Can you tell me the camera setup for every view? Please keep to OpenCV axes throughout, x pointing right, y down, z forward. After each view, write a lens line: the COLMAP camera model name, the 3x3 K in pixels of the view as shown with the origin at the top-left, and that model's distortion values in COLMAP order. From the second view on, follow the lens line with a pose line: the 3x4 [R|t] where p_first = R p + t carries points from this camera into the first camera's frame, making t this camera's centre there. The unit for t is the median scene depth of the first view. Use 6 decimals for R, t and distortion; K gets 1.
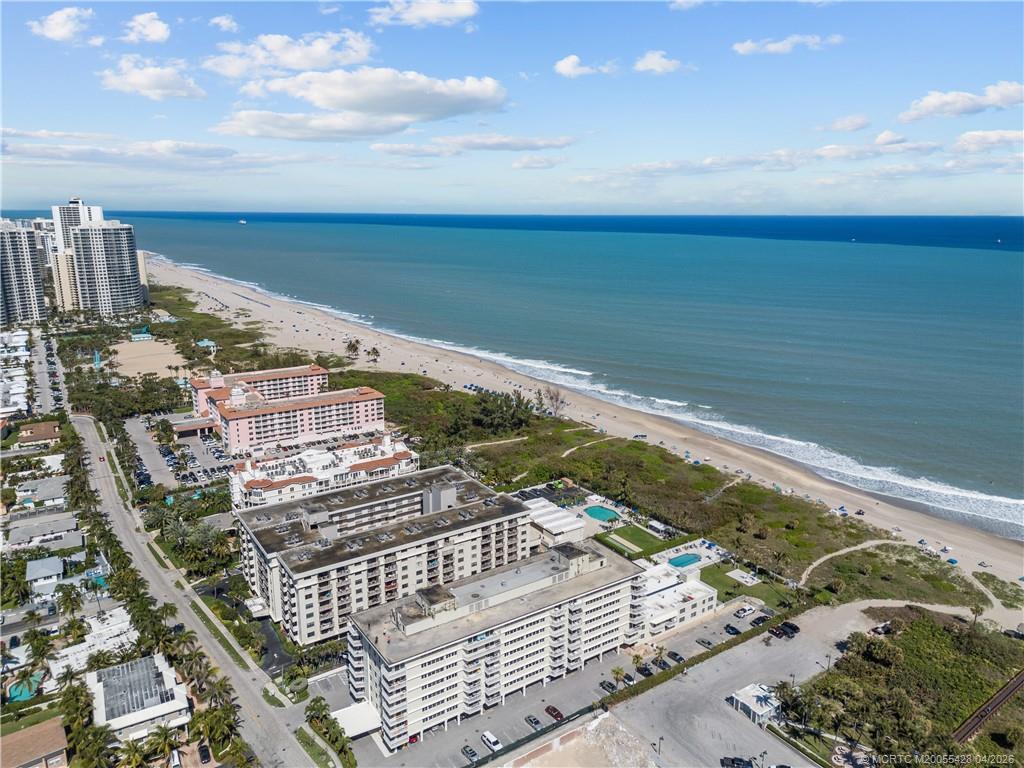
lens RADIAL K [[713.0, 0, 514.4], [0, 713.0, 388.2], [0, 0, 1]] dist [0.092469, -0.099822]
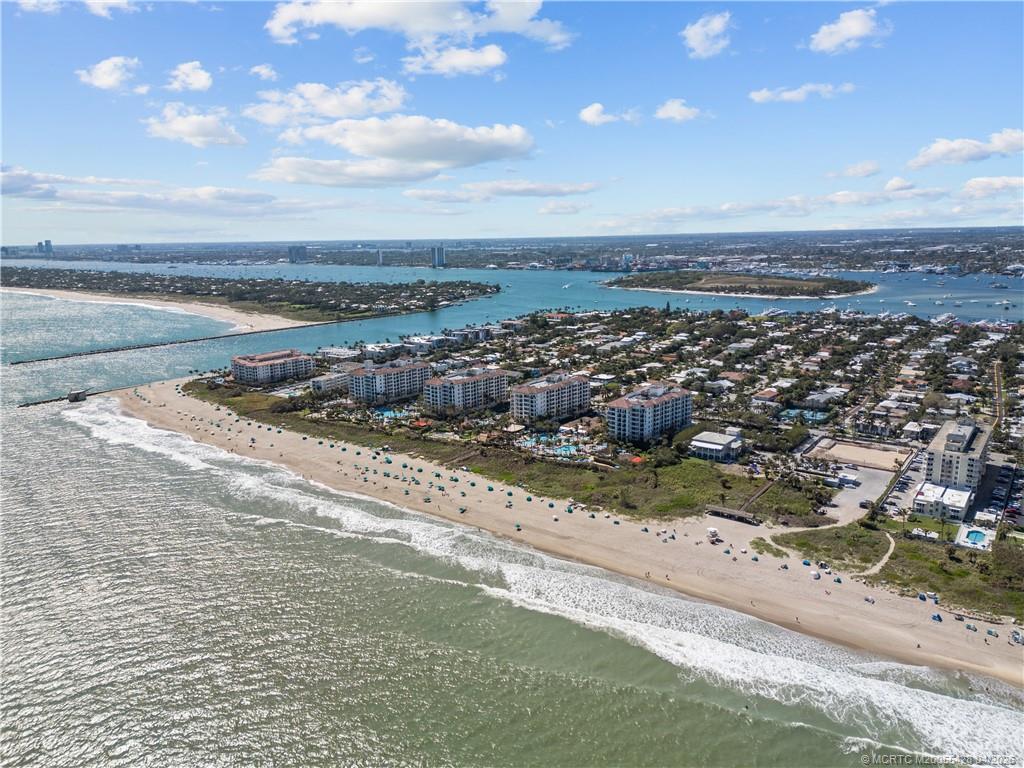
lens RADIAL K [[713.0, 0, 514.4], [0, 713.0, 388.2], [0, 0, 1]] dist [0.092469, -0.099822]
pose [[-0.943259, 0.081491, -0.321904, 1.316315], [-0.069087, 0.900042, 0.430293, -0.469214], [0.324792, 0.428117, -0.843342, 1.602327]]
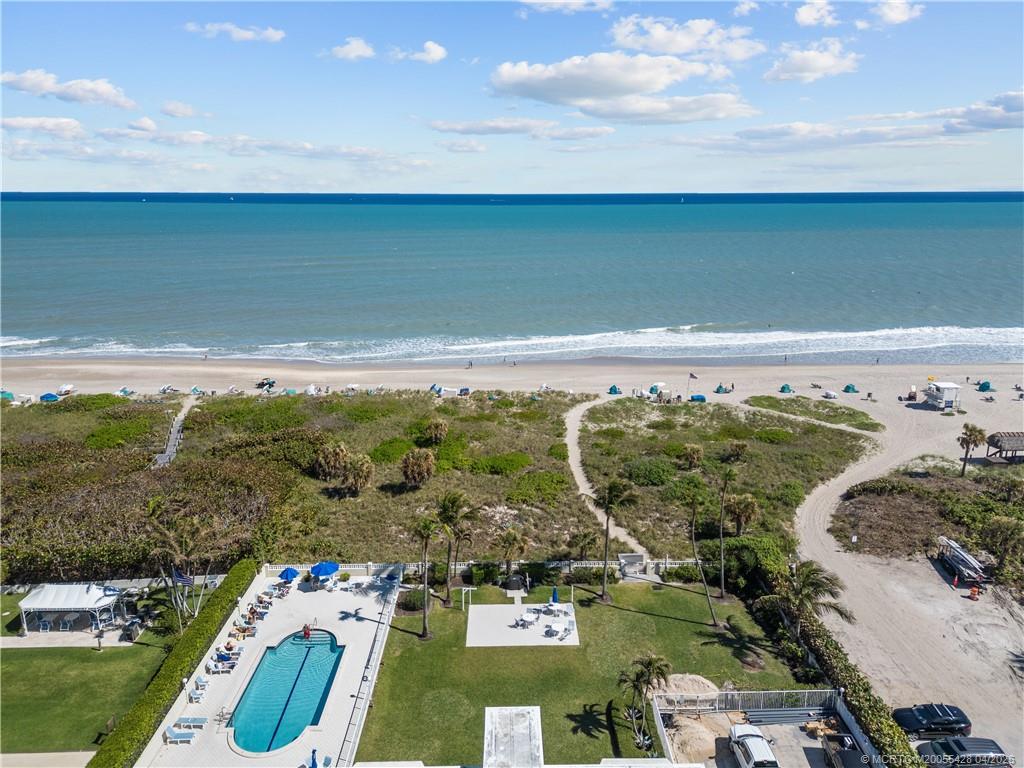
lens RADIAL K [[713.0, 0, 514.4], [0, 713.0, 388.2], [0, 0, 1]] dist [0.092469, -0.099822]
pose [[0.541642, -0.223635, 0.810315, 0.104628], [0.204294, 0.970081, 0.131172, 0.125584], [-0.815406, 0.094495, 0.571125, 0.751489]]
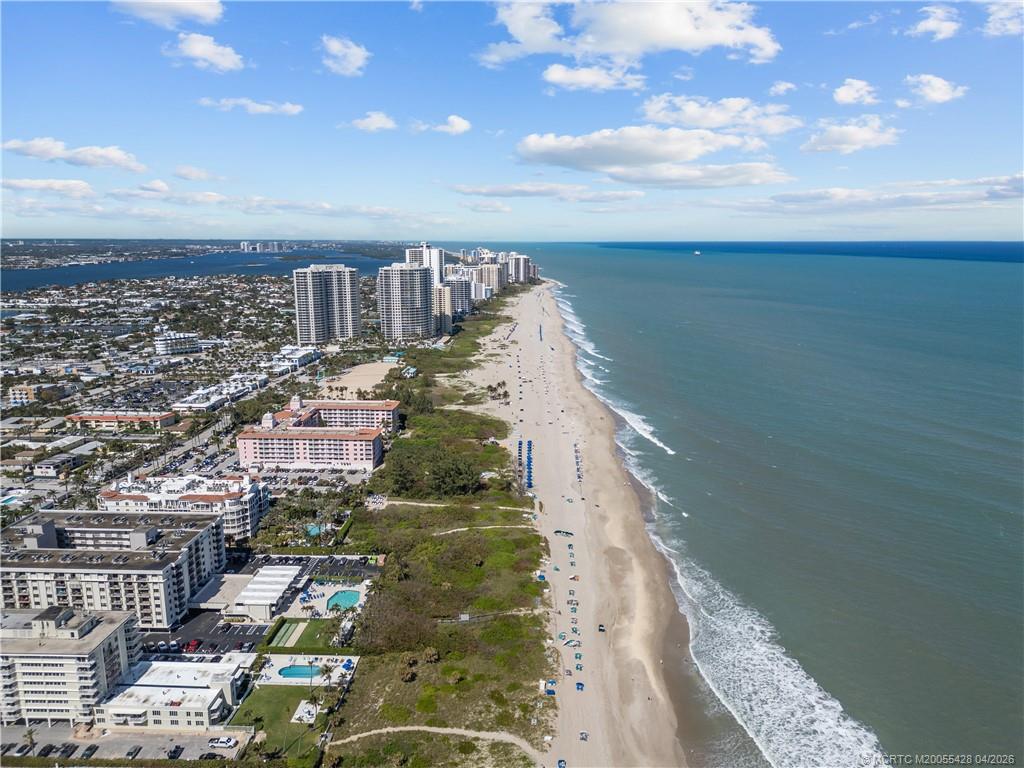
lens RADIAL K [[713.0, 0, 514.4], [0, 713.0, 388.2], [0, 0, 1]] dist [0.092469, -0.099822]
pose [[0.805011, 0.119783, -0.581042, 0.875989], [-0.142213, 0.989811, 0.007021, -0.148469], [0.575963, 0.076979, 0.813843, 0.359161]]
